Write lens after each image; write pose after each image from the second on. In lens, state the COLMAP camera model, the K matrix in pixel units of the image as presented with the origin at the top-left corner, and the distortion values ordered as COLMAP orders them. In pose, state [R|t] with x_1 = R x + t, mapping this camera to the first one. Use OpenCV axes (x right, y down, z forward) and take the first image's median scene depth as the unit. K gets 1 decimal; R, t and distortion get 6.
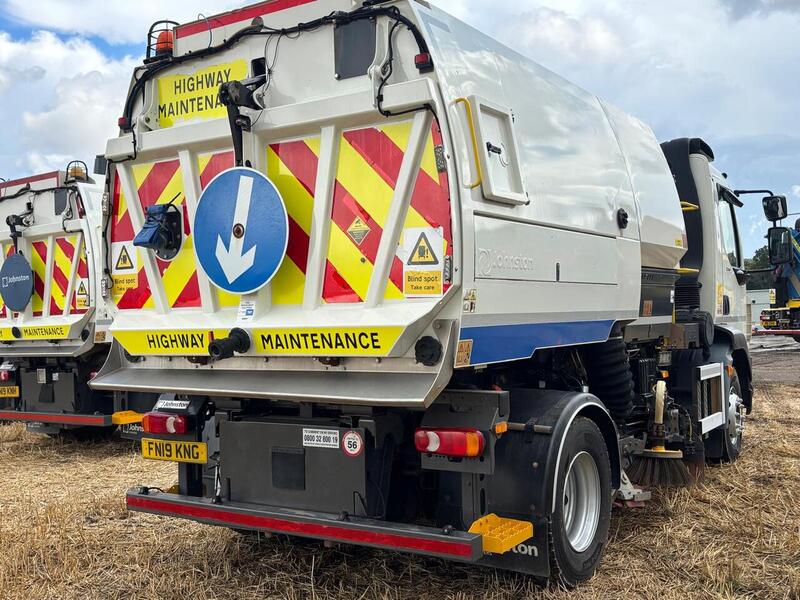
lens RADIAL K [[856.2, 0, 404.8], [0, 856.2, 306.3], [0, 0, 1]] dist [0.082706, 0.000000]
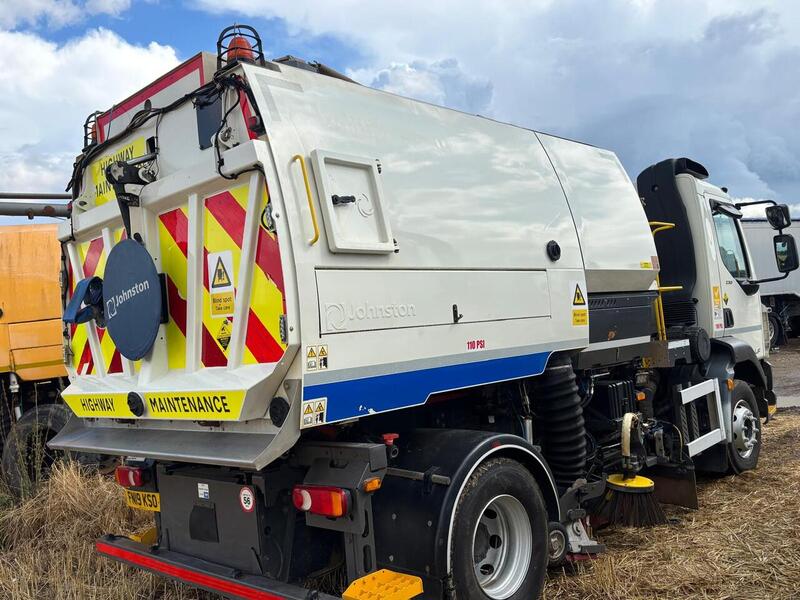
lens RADIAL K [[701.9, 0, 403.4], [0, 701.9, 298.4], [0, 0, 1]] dist [0.049462, 0.033873]
pose [[0.978926, -0.073070, -0.190693, 0.286187], [0.067281, 0.997060, -0.036669, -0.033743], [0.192811, 0.023066, 0.980965, 0.200121]]
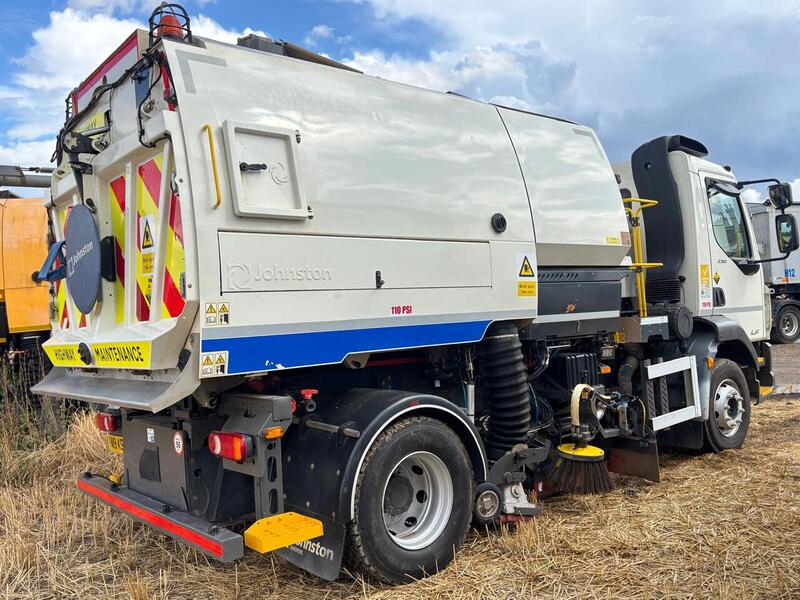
lens RADIAL K [[701.9, 0, 417.5], [0, 701.9, 294.6], [0, 0, 1]] dist [0.049462, 0.033873]
pose [[0.958067, -0.048086, -0.282481, 0.483970], [0.043137, 0.998788, -0.023717, 0.001171], [0.283279, 0.010537, 0.958980, 0.200122]]
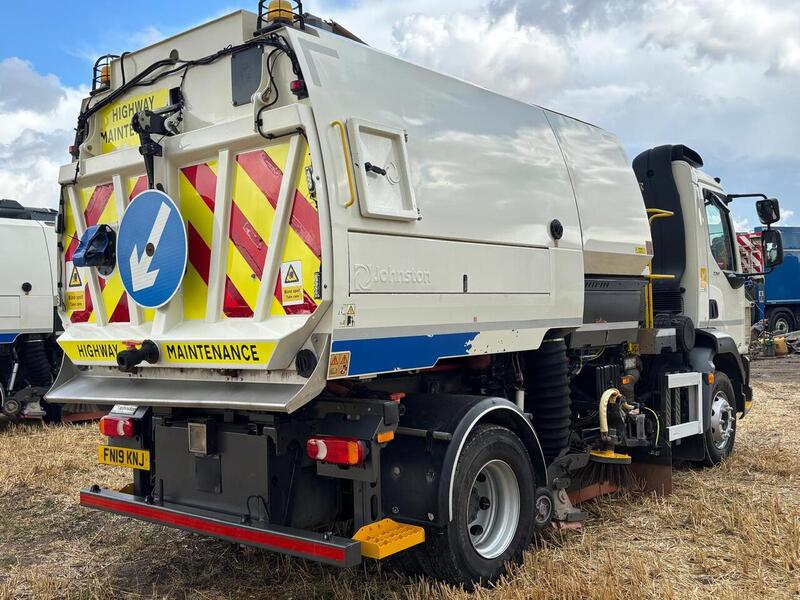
lens RADIAL K [[819.1, 0, 412.4], [0, 819.1, 291.1], [0, 0, 1]] dist [0.060999, 0.000000]
pose [[0.994150, -0.008893, -0.107639, 0.229018], [0.007074, 0.999826, -0.017265, -0.014864], [0.107774, 0.016402, 0.994040, 0.016226]]
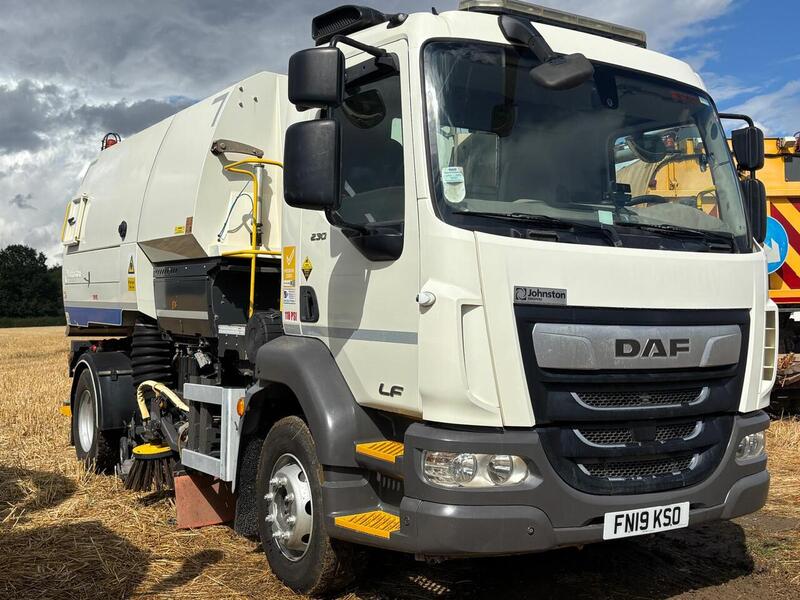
lens RADIAL K [[920.4, 0, 404.2], [0, 920.4, 305.7], [0, 0, 1]] dist [0.077879, 0.000000]
pose [[-0.405601, 0.017919, -0.913875, 1.608598], [0.001951, 0.999823, 0.018739, -0.019331], [0.914048, 0.005817, -0.405564, 2.348179]]
